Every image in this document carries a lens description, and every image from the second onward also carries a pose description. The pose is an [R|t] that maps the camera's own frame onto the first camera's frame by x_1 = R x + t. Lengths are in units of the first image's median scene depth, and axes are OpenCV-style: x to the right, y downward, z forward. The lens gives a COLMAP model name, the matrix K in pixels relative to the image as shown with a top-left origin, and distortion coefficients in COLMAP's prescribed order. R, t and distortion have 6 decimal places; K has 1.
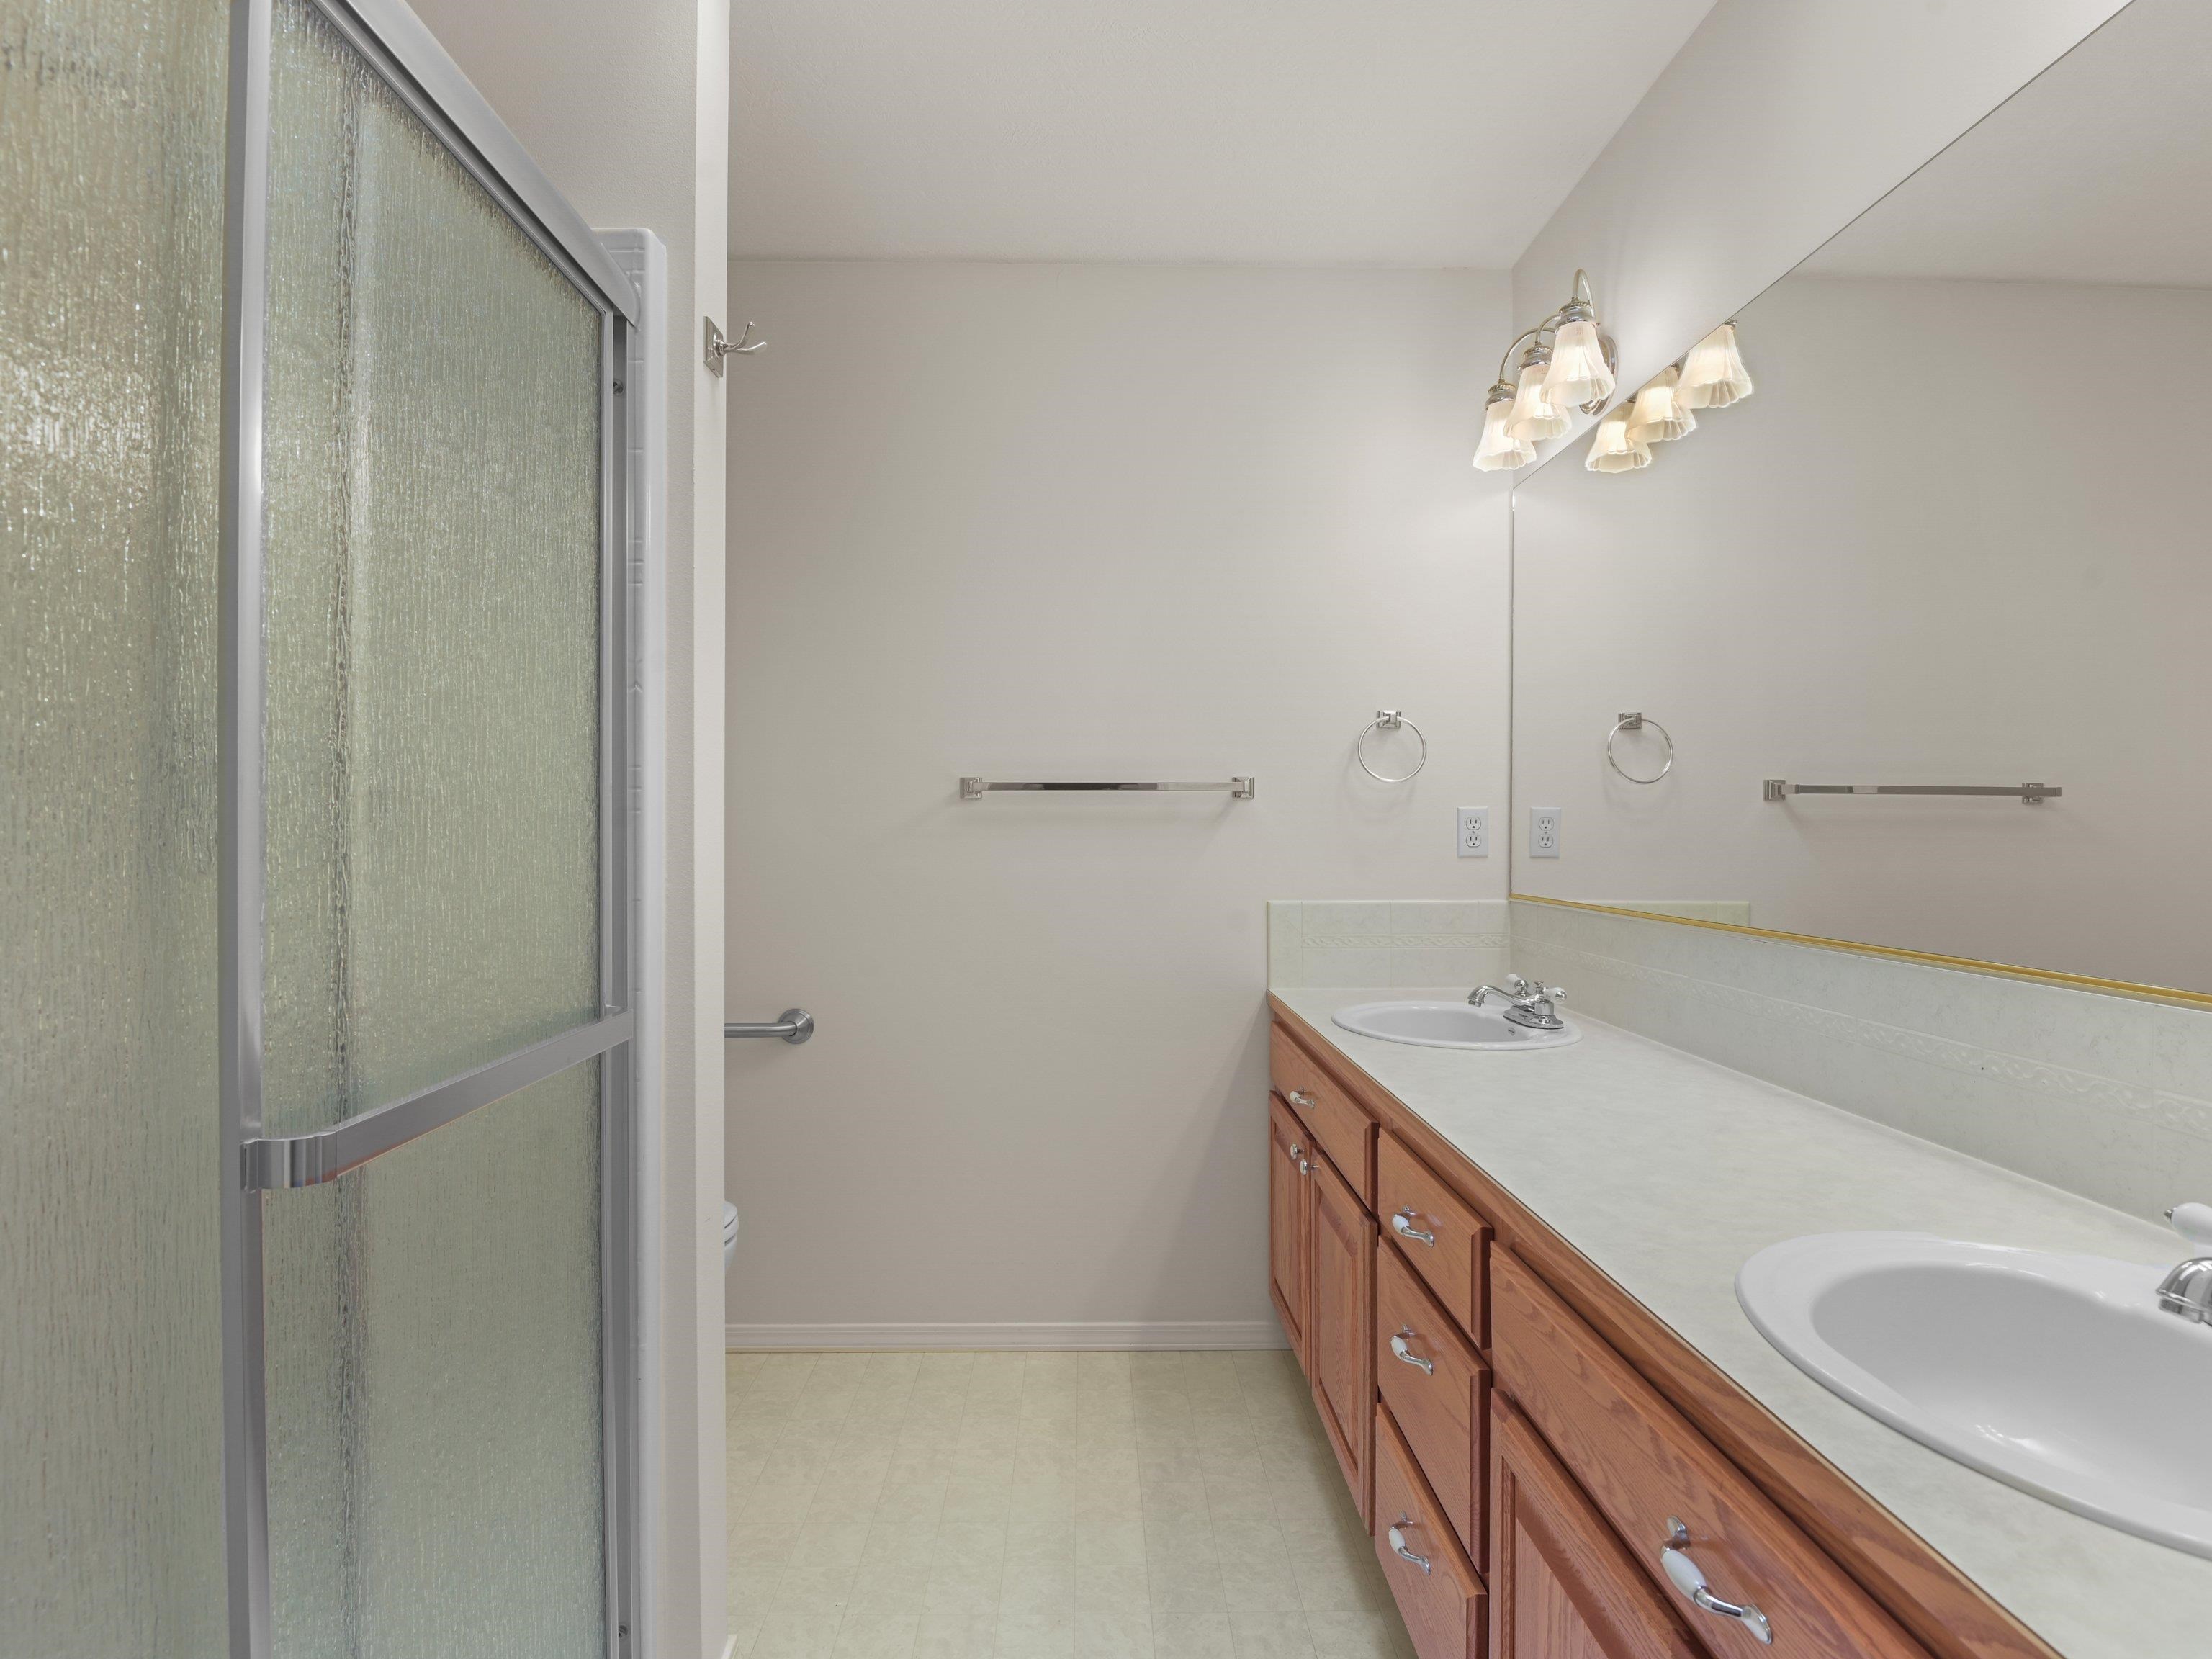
lens RADIAL K [[1148.4, 0, 1101.2], [0, 1148.4, 828.0], [0, 0, 1]] dist [-0.004676, -0.008443]
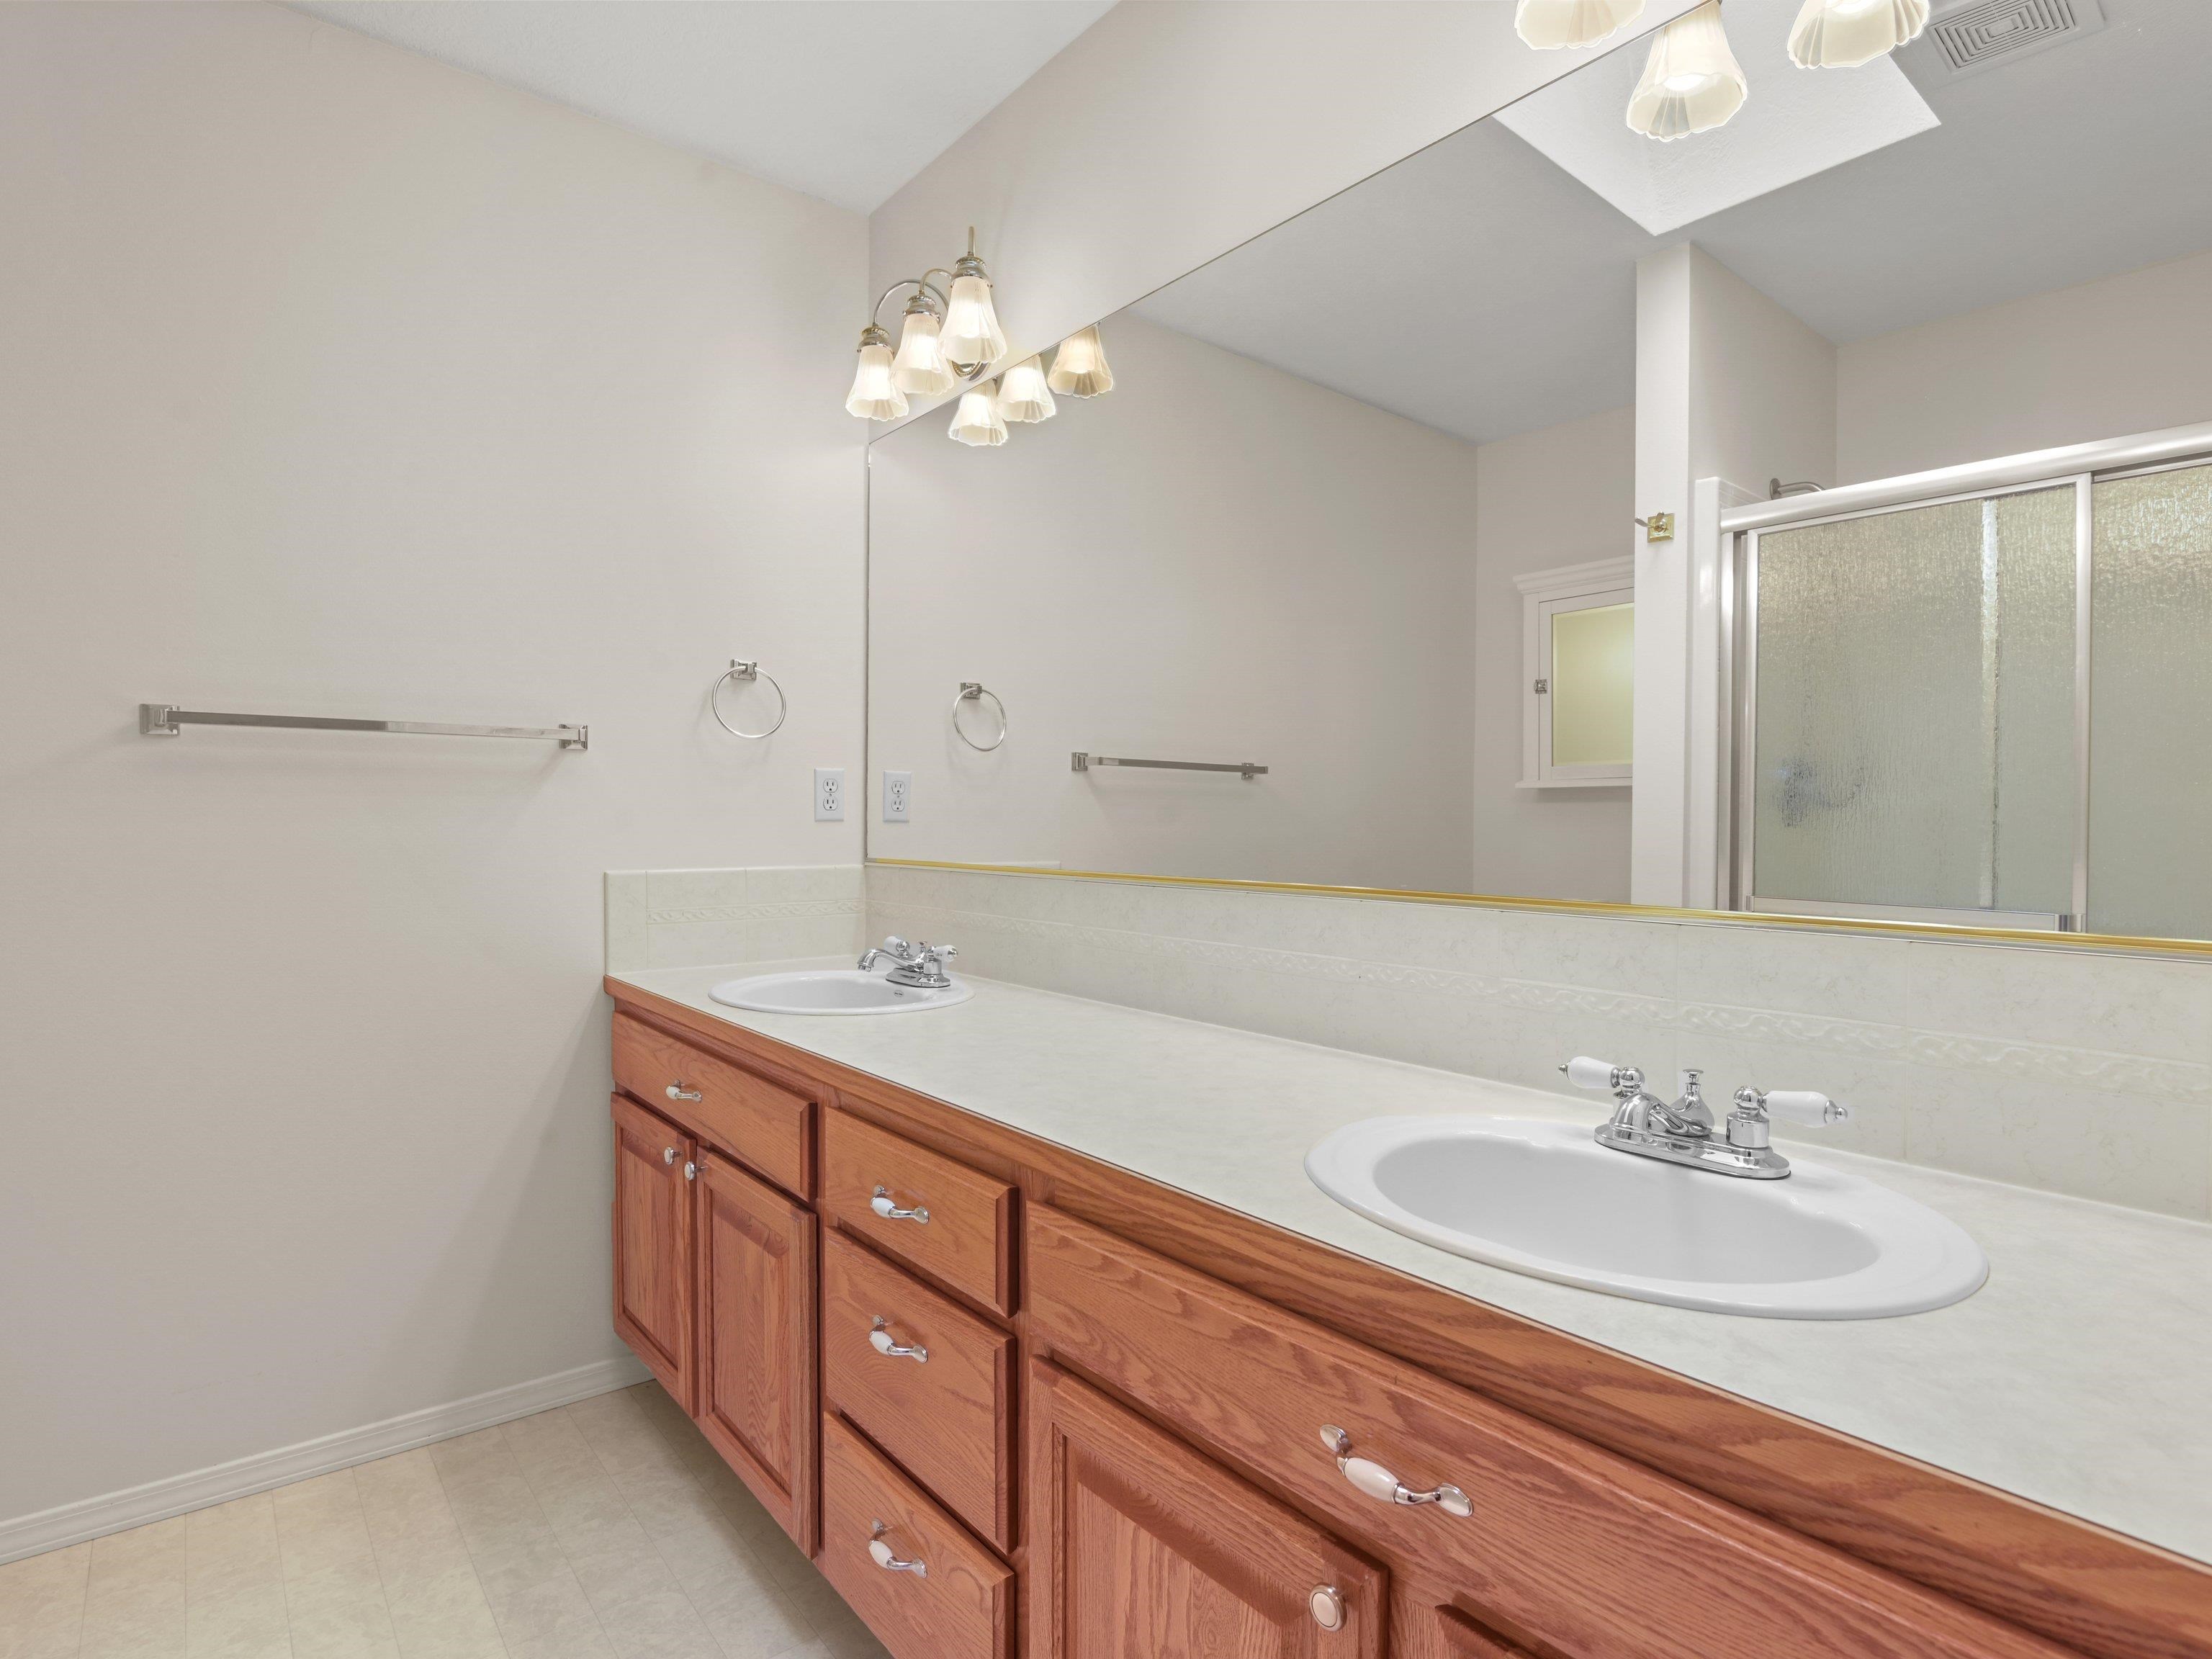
lens RADIAL K [[1148.4, 0, 1109.5], [0, 1148.4, 836.3], [0, 0, 1]] dist [-0.004676, -0.008443]
pose [[0.790438, -0.006415, 0.612508, -0.097513], [-0.006431, 0.999803, 0.018770, 0.023242], [-0.612508, -0.018776, 0.790242, 0.118140]]
